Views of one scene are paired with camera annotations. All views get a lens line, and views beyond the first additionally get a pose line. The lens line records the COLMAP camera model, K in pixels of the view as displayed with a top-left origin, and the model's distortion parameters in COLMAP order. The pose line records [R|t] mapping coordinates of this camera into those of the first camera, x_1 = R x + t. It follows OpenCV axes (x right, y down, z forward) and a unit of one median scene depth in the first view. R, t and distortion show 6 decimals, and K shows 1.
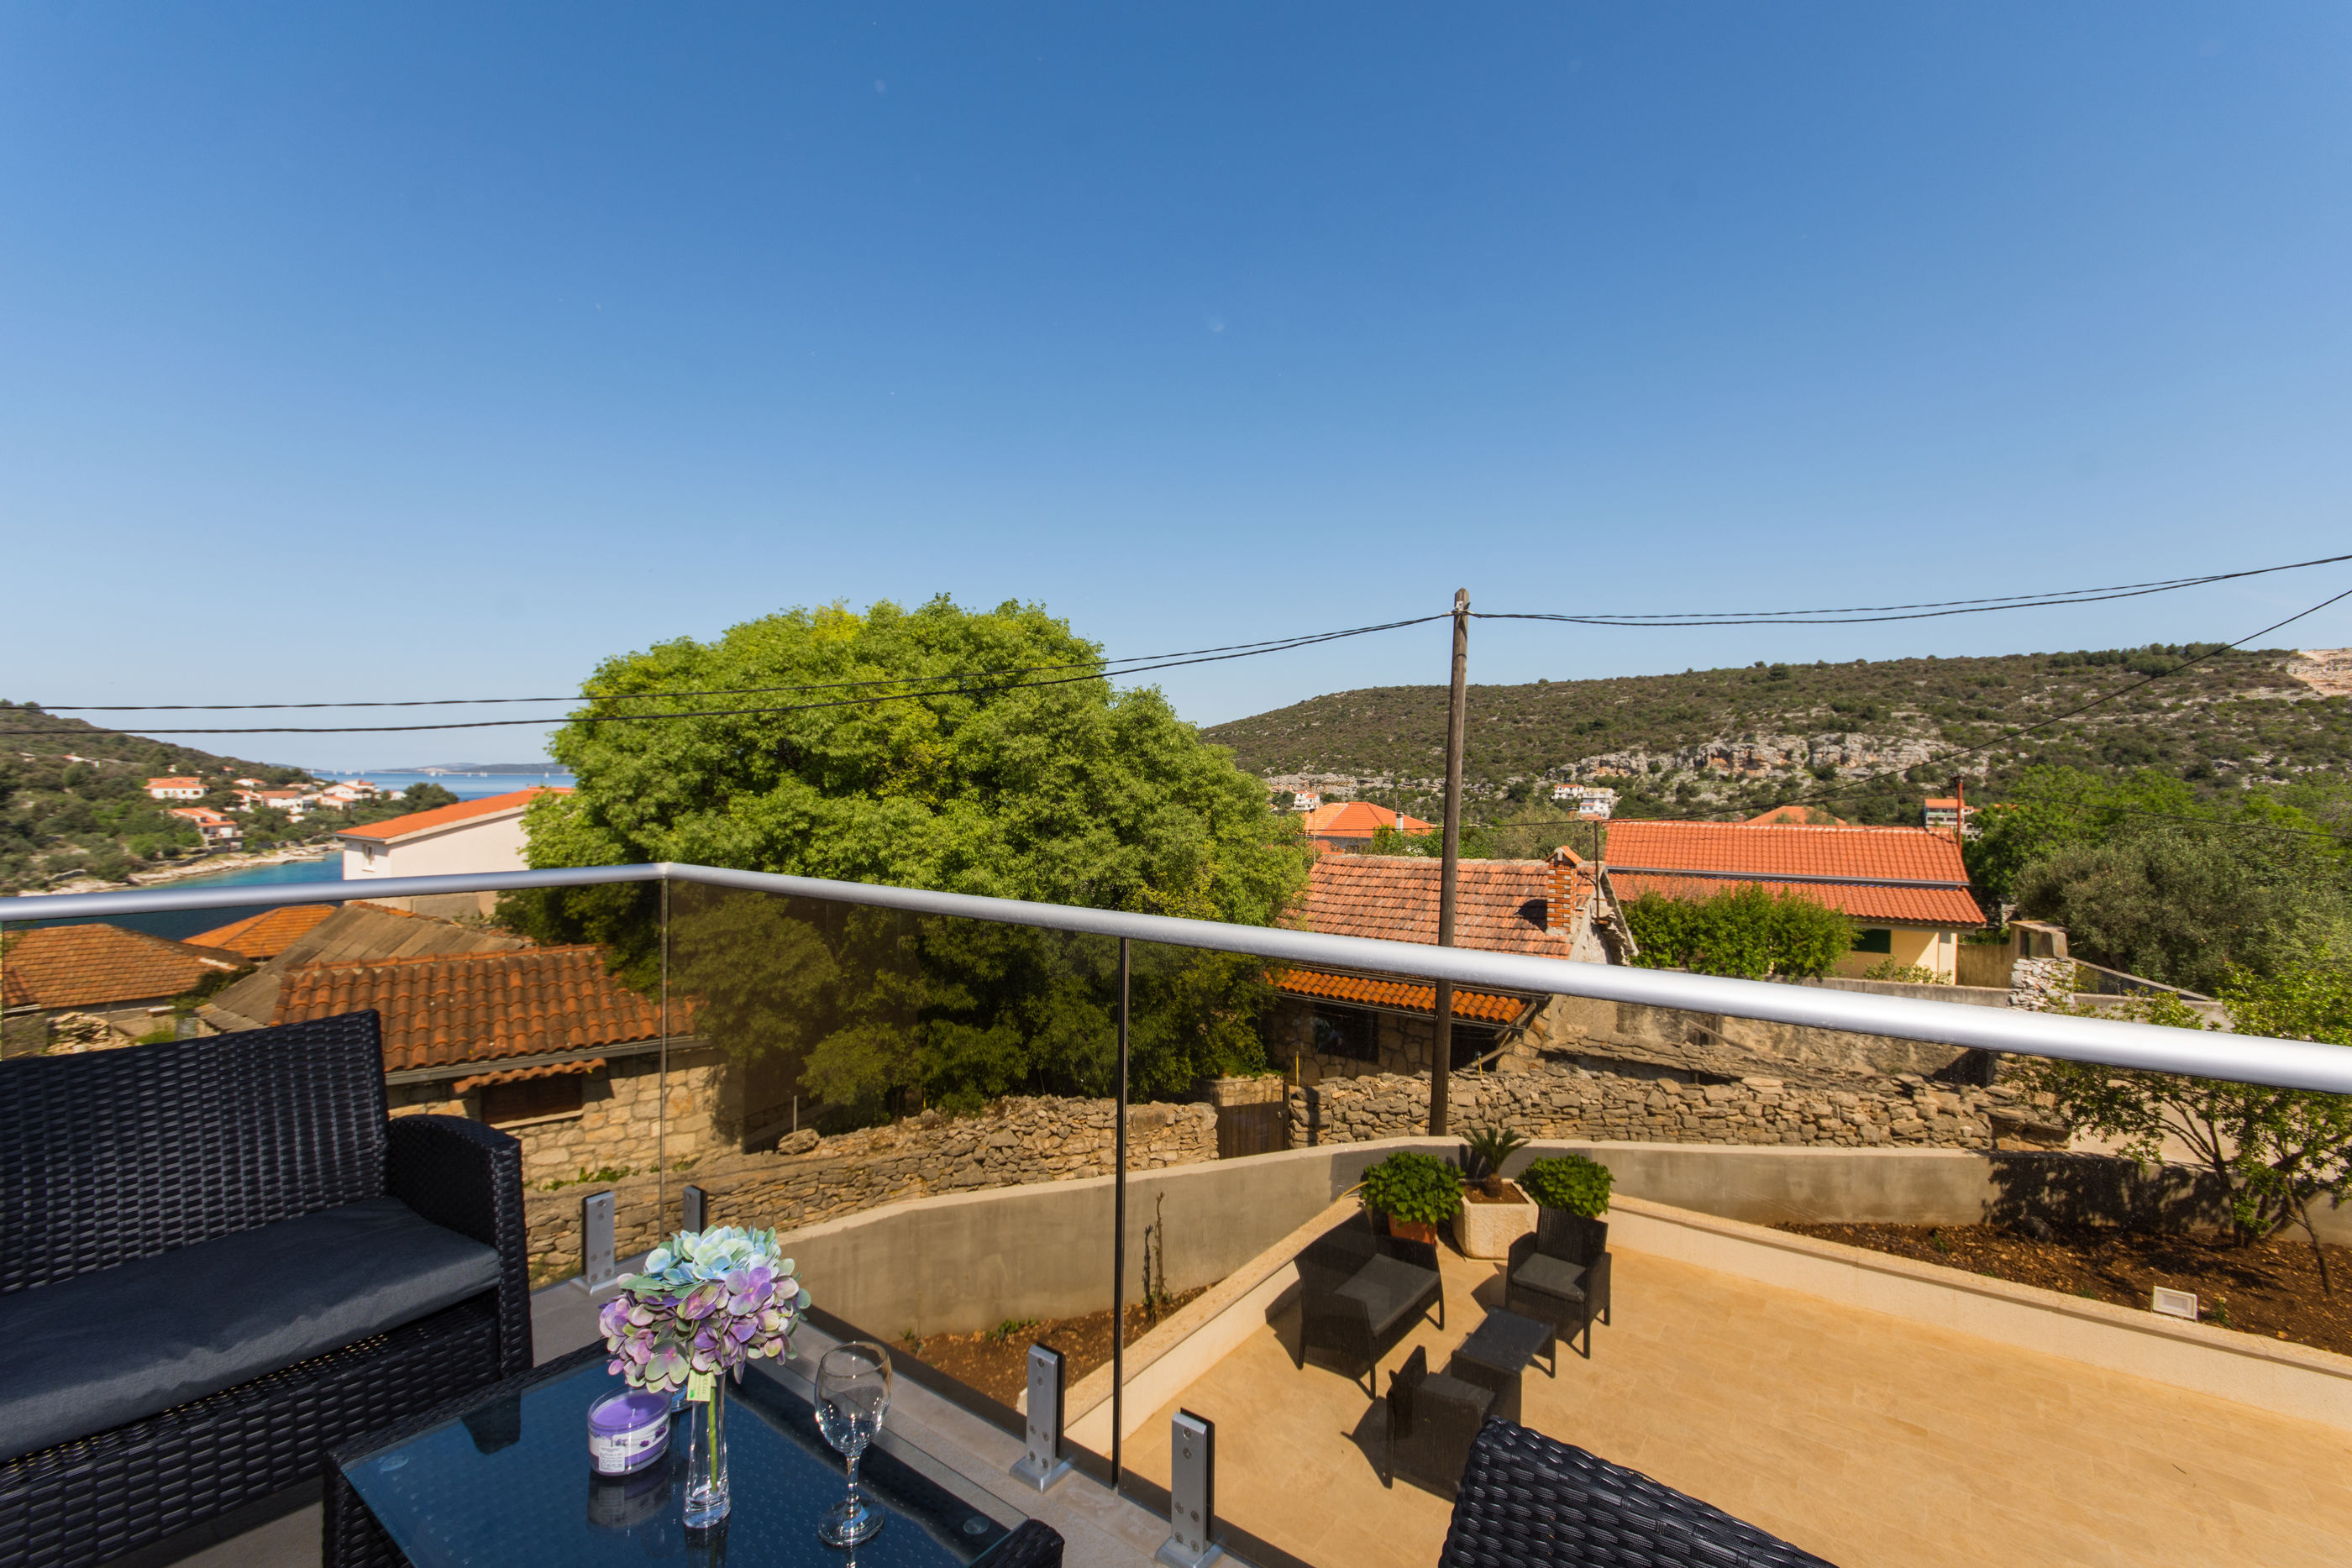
lens RADIAL K [[1025.8, 0, 1183.0], [0, 1025.8, 800.0], [0, 0, 1]] dist [0.007873, -0.002084]
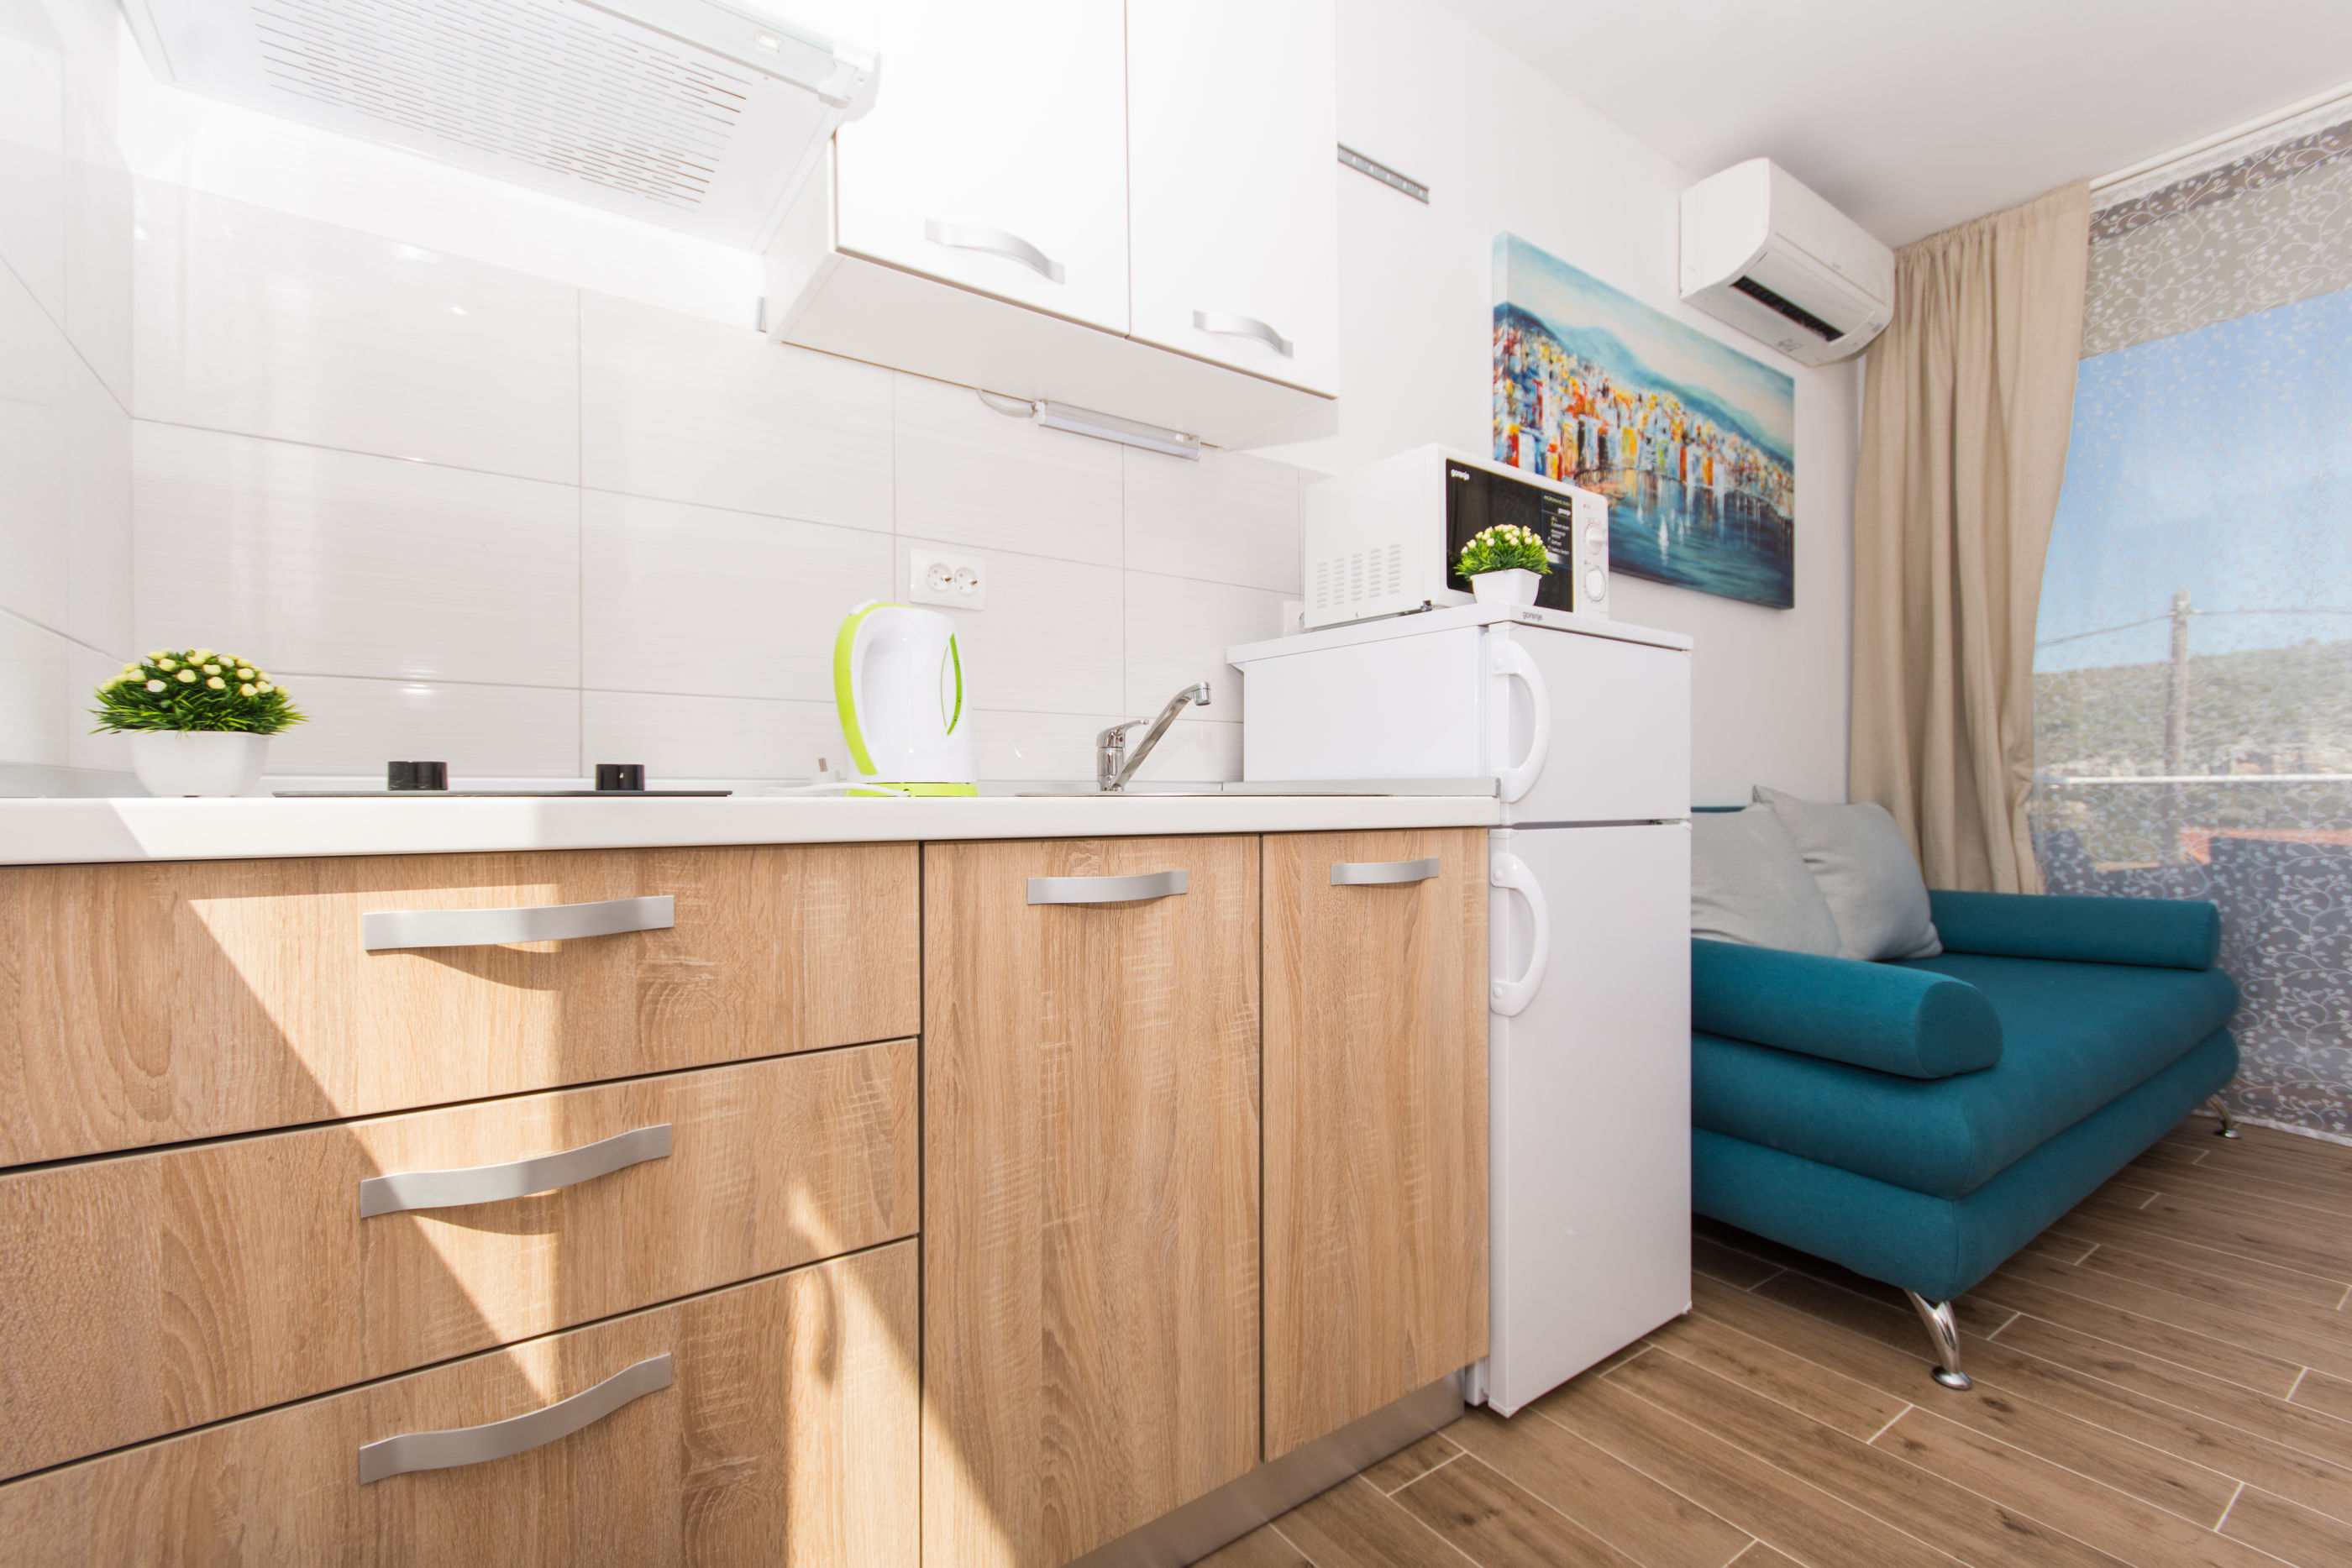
lens RADIAL K [[1025.8, 0, 1178.3], [0, 1025.8, 795.1], [0, 0, 1]] dist [0.007873, -0.002084]
pose [[0.949471, -0.013418, -0.313568, -0.188048], [0.005167, 0.999619, -0.027128, 0.017306], [0.313812, 0.024137, 0.949178, -0.178051]]
